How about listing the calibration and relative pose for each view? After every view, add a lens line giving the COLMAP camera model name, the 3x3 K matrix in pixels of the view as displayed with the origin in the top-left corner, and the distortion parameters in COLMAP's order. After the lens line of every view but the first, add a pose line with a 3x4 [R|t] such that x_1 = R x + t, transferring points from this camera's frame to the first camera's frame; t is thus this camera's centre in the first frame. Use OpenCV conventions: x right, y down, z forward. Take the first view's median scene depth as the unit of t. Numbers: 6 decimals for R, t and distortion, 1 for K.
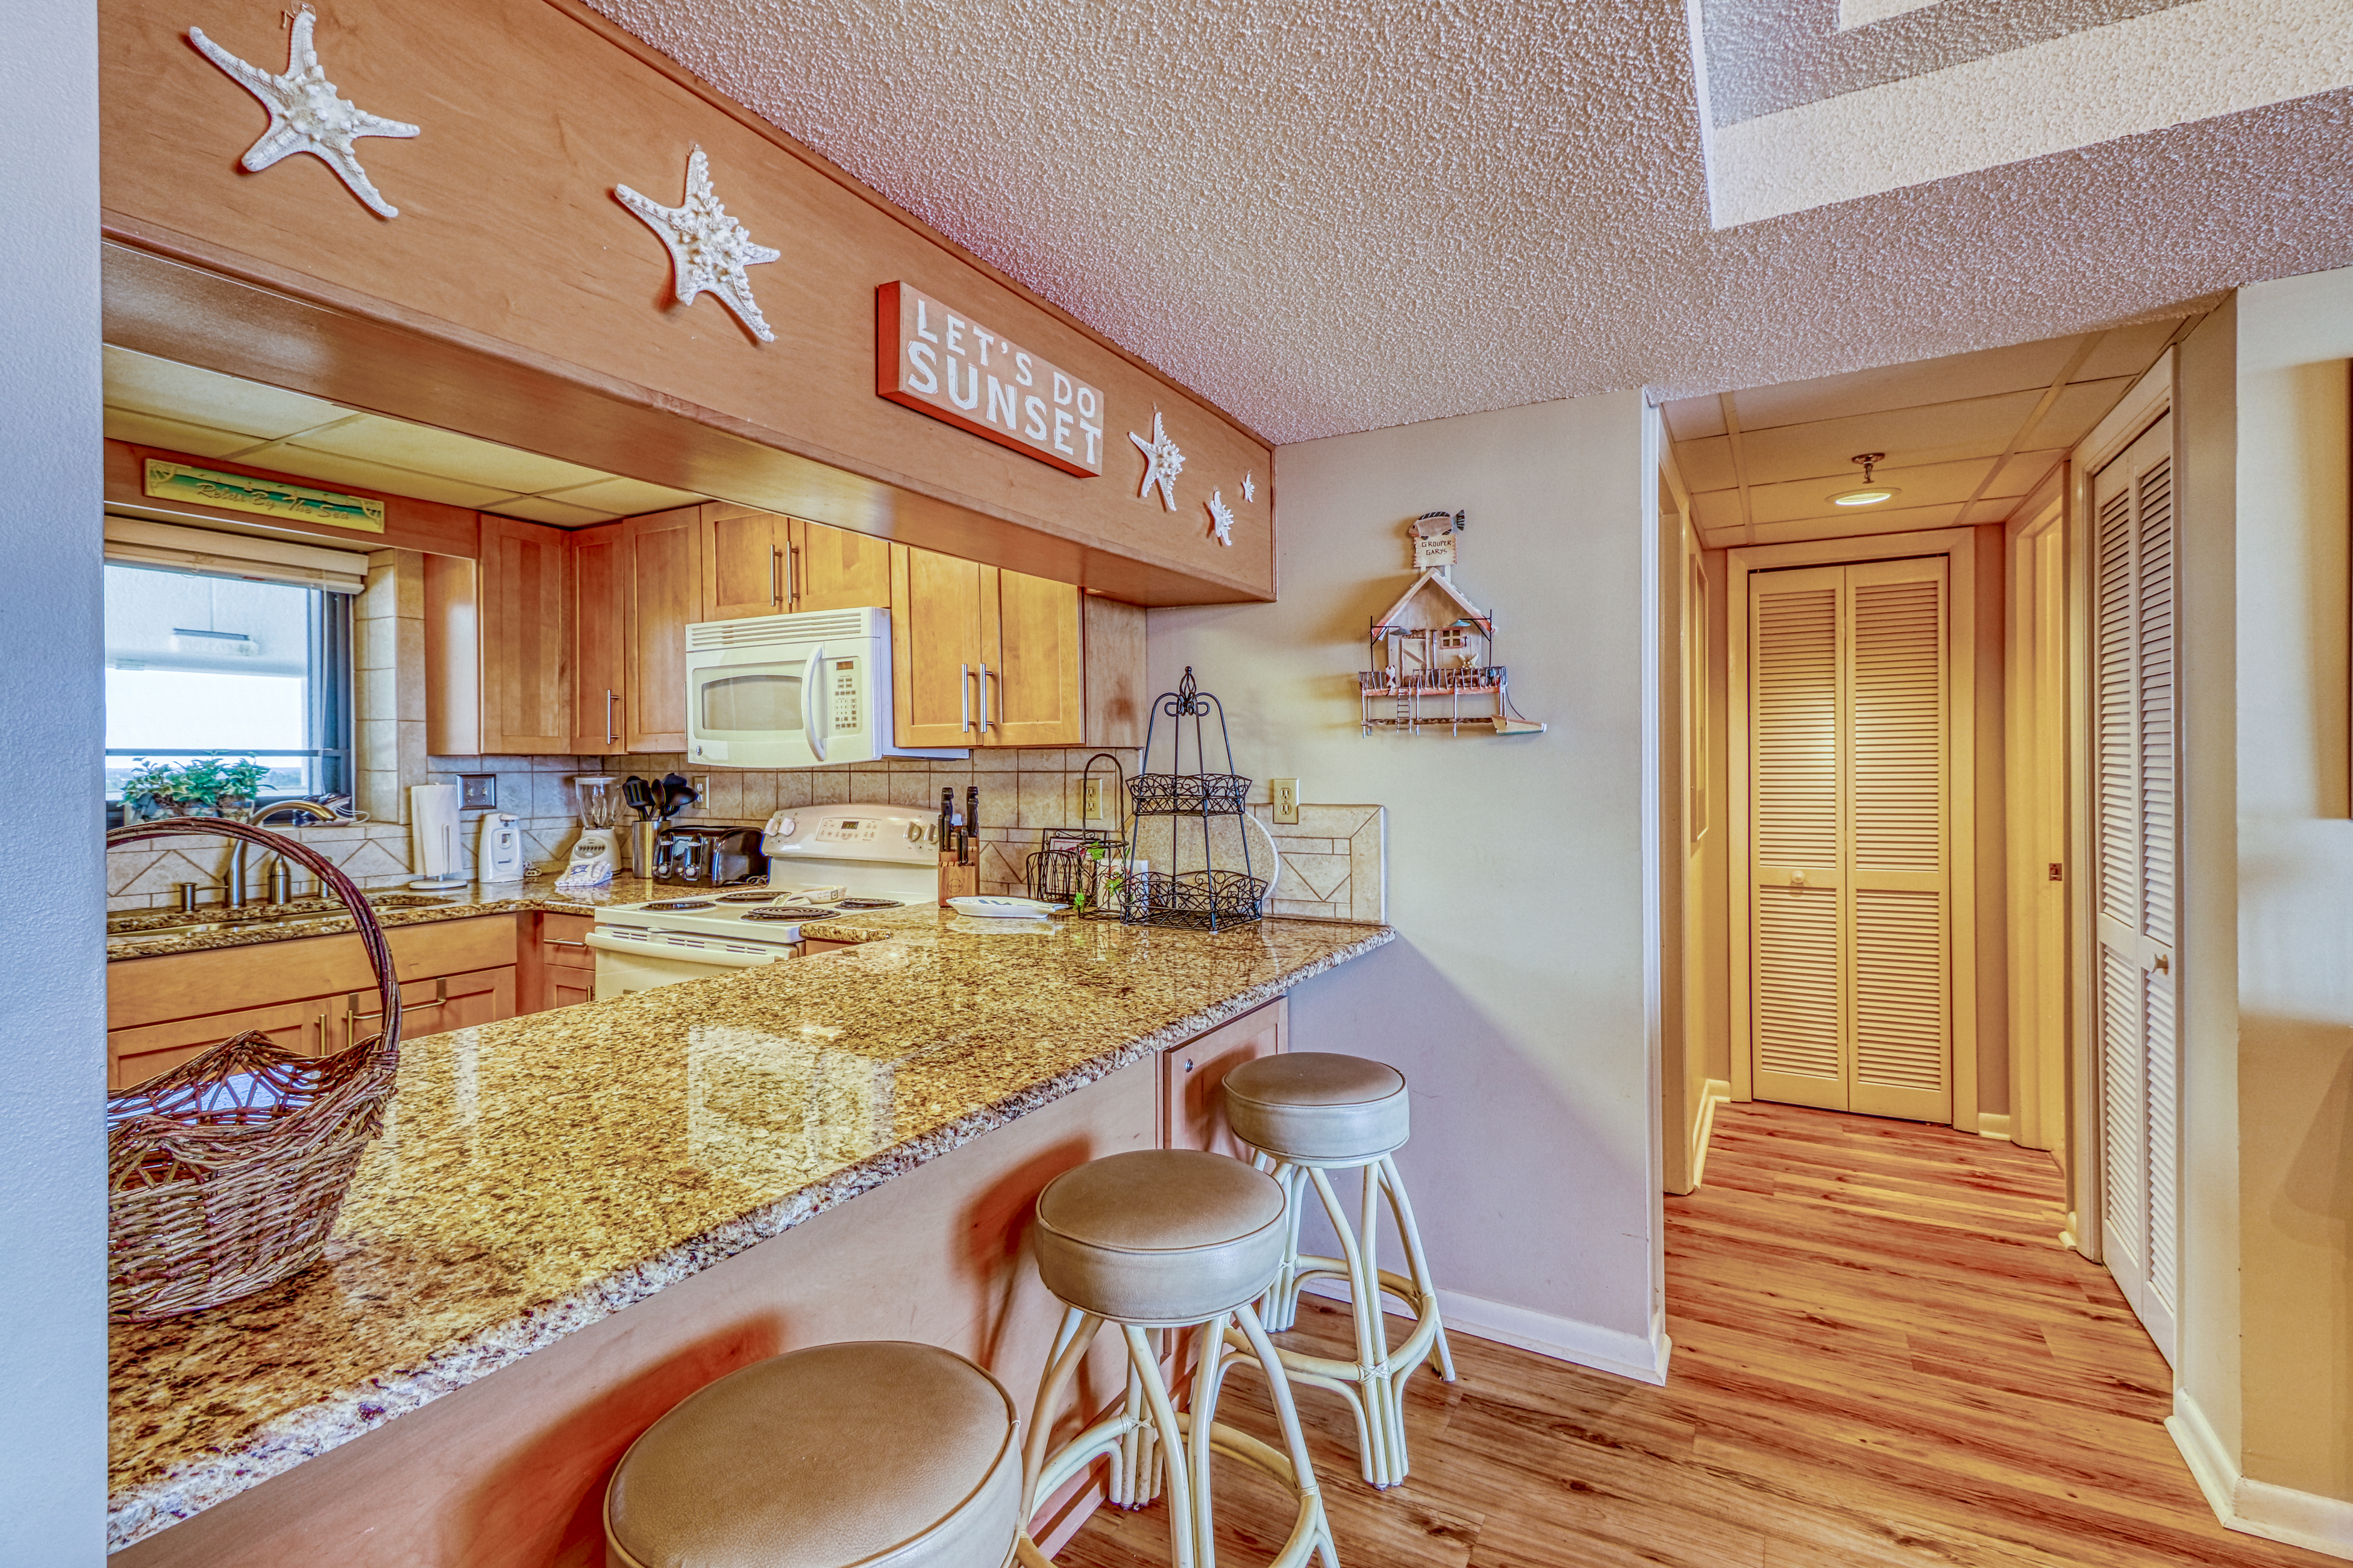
lens RADIAL K [[1078.1, 0, 1174.5], [0, 1078.1, 777.0], [0, 0, 1]] dist [-0.002807, -0.002688]
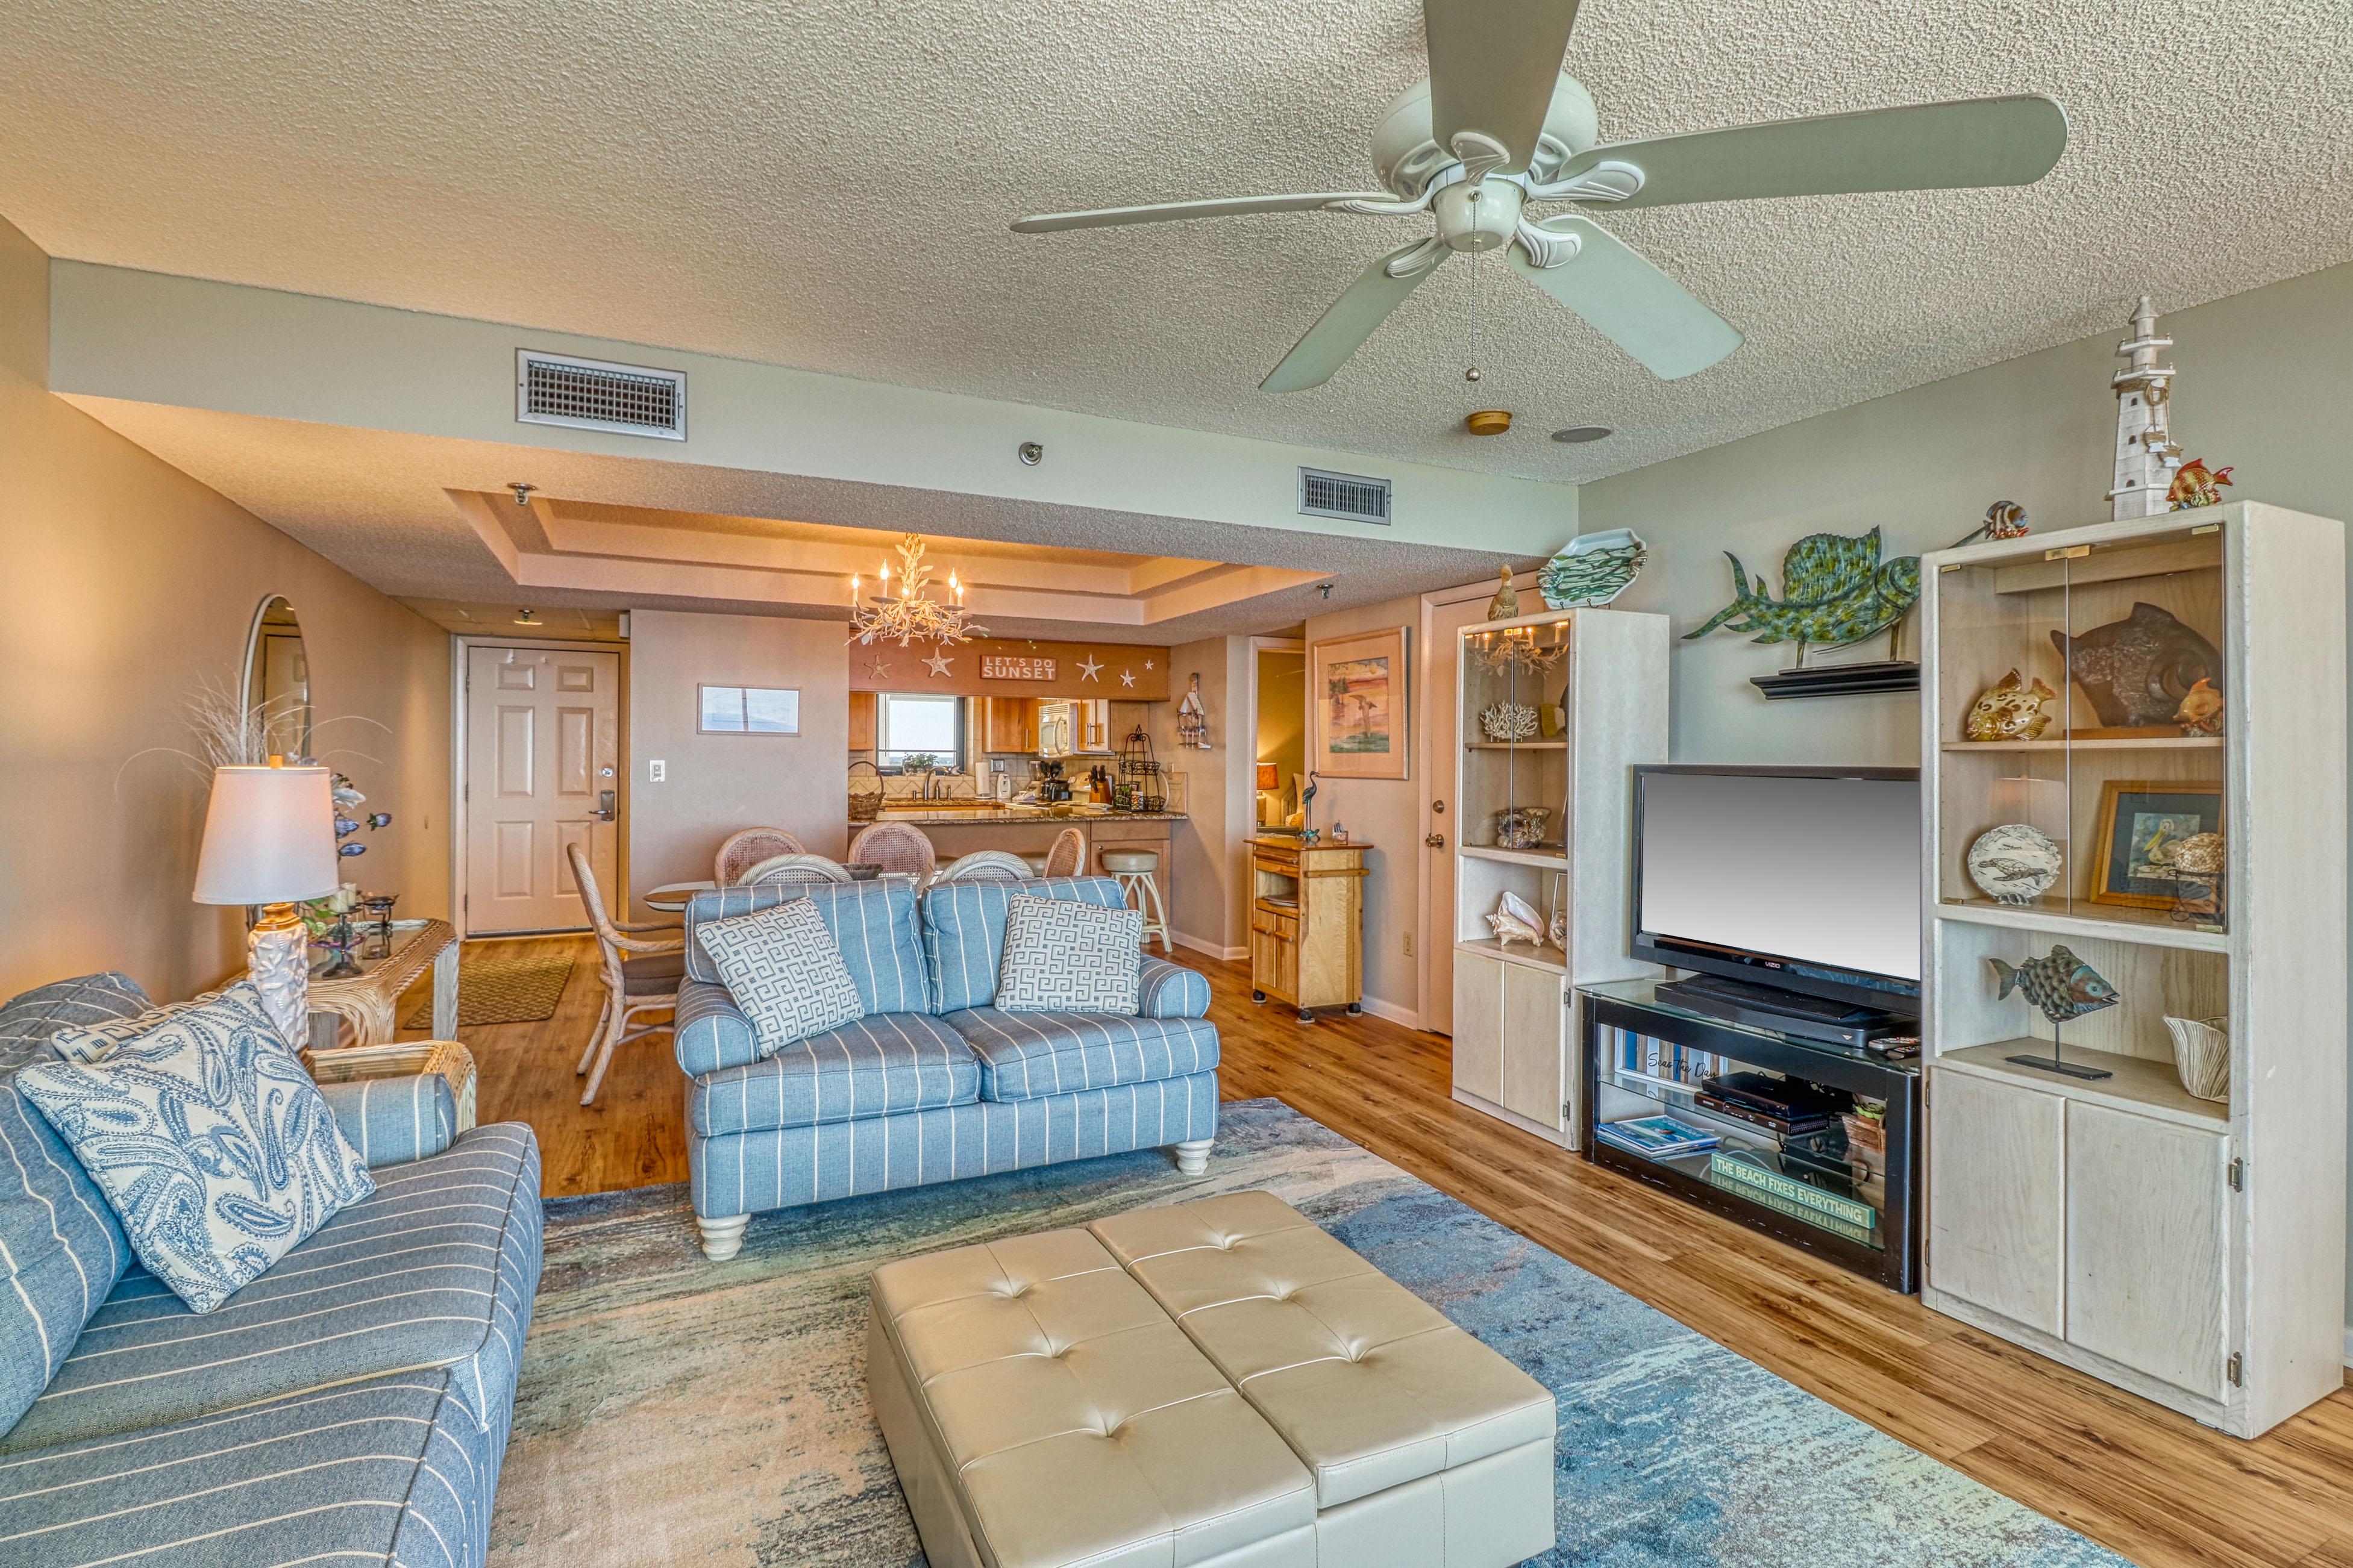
lens RADIAL K [[1078.1, 0, 1160.6], [0, 1078.1, 765.7], [0, 0, 1]] dist [-0.002807, -0.002688]
pose [[0.816819, 0.011614, -0.576777, 1.484549], [-0.010763, 0.999930, 0.004892, -0.004566], [0.576793, 0.002212, 0.816887, -1.174124]]
